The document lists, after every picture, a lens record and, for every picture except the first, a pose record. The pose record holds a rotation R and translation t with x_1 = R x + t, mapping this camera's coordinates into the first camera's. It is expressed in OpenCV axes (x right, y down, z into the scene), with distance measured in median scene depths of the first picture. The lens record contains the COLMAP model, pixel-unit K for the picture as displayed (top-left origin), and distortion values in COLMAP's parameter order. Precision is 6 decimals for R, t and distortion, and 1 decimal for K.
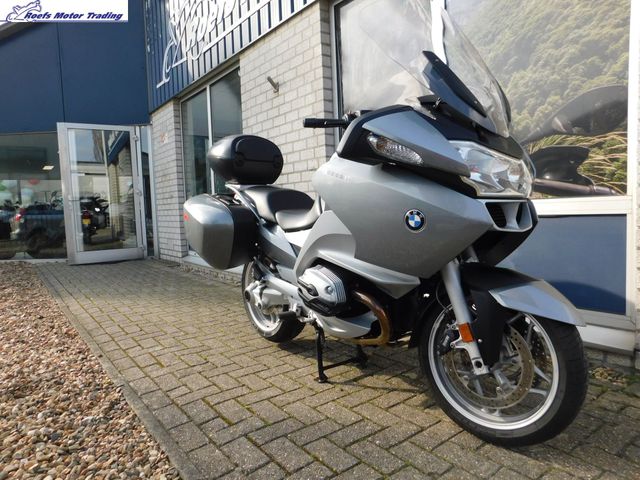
lens RADIAL K [[437.5, 0, 320.0], [0, 437.5, 240.0], [0, 0, 1]] dist [-0.083643, 0.078747]
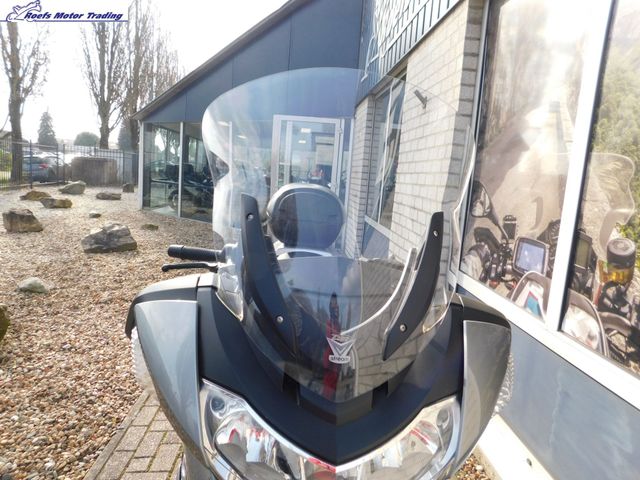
lens RADIAL K [[437.5, 0, 320.0], [0, 437.5, 240.0], [0, 0, 1]] dist [-0.083643, 0.078747]
pose [[0.824864, 0.181685, -0.535341, 0.242023], [-0.144330, 0.983249, 0.111311, -0.175041], [0.546597, -0.014550, 0.837269, 0.222324]]
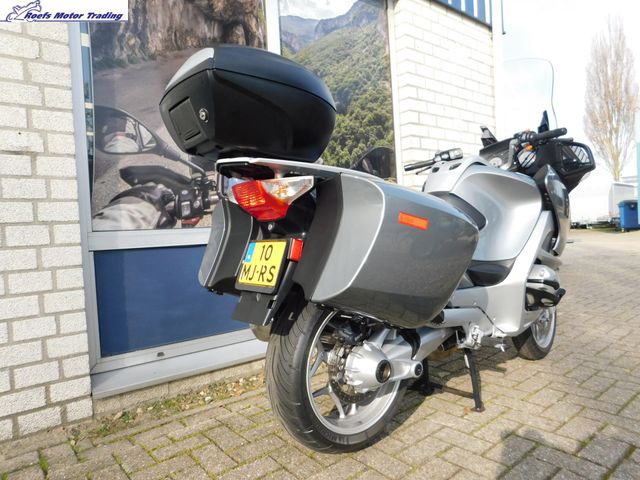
lens RADIAL K [[437.5, 0, 320.0], [0, 437.5, 240.0], [0, 0, 1]] dist [-0.083643, 0.078747]
pose [[-0.036994, 0.007178, 0.999290, -0.476692], [0.128146, 0.991752, -0.002380, -0.030641], [-0.991065, 0.127967, -0.037609, 0.725501]]
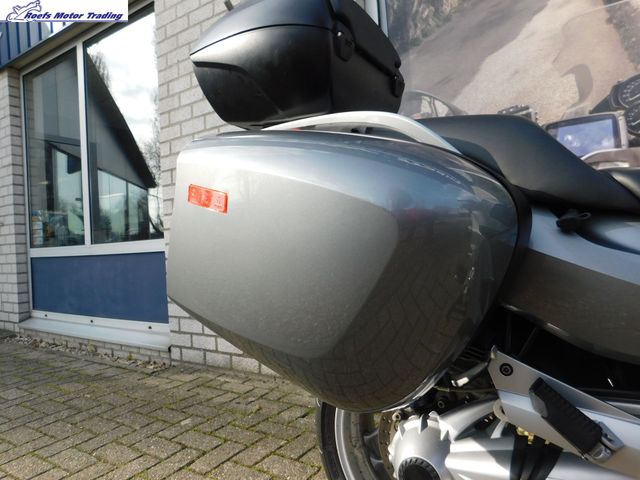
lens RADIAL K [[437.5, 0, 320.0], [0, 437.5, 240.0], [0, 0, 1]] dist [-0.083643, 0.078747]
pose [[0.942271, -0.010323, 0.334692, -0.213440], [0.042919, 0.995004, -0.090141, -0.005478], [-0.332089, 0.099302, 0.938006, 0.499934]]
